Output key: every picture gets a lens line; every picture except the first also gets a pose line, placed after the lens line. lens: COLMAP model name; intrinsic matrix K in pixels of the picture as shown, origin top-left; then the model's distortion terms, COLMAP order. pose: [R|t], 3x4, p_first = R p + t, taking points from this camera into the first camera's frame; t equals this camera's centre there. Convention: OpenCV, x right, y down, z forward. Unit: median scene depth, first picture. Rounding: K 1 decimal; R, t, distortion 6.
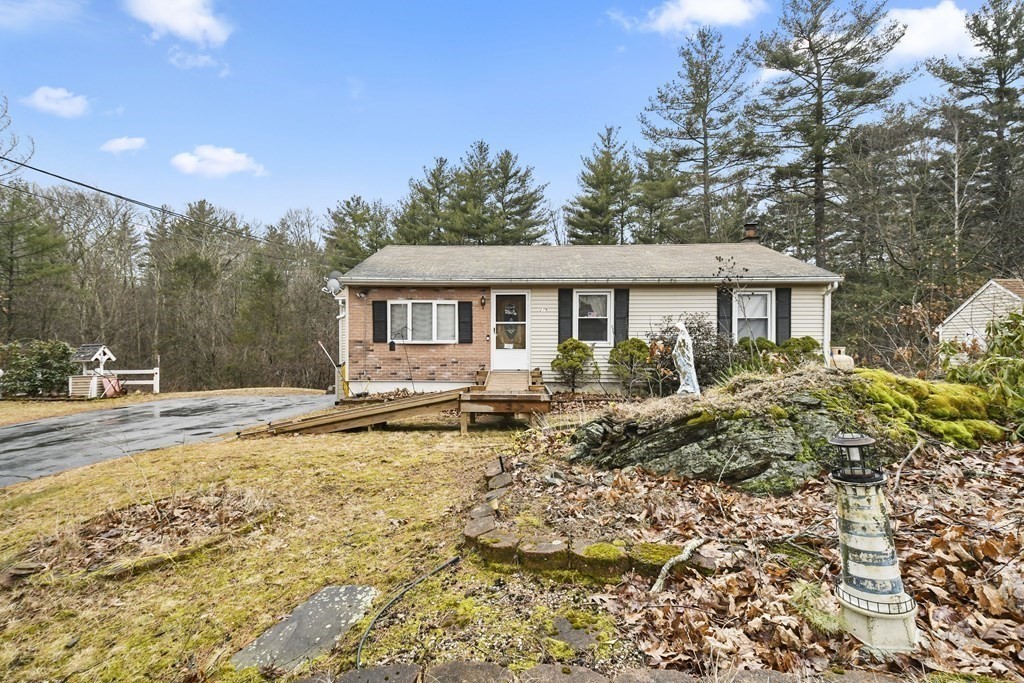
lens RADIAL K [[447.9, 0, 509.2], [0, 447.9, 341.8], [0, 0, 1]] dist [0.018461, -0.013899]
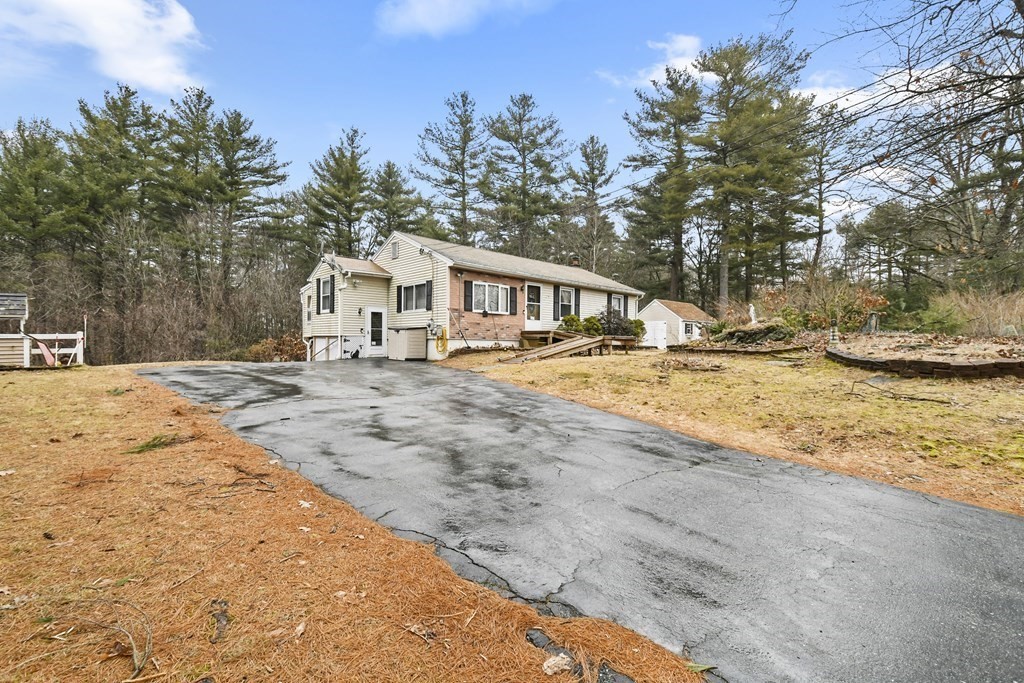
lens RADIAL K [[447.9, 0, 508.2], [0, 447.9, 342.6], [0, 0, 1]] dist [0.018461, -0.013899]
pose [[0.700698, 0.006150, 0.713432, -1.179978], [-0.011743, 0.999927, 0.002915, 0.092381], [-0.713362, -0.010421, 0.700719, -0.046647]]
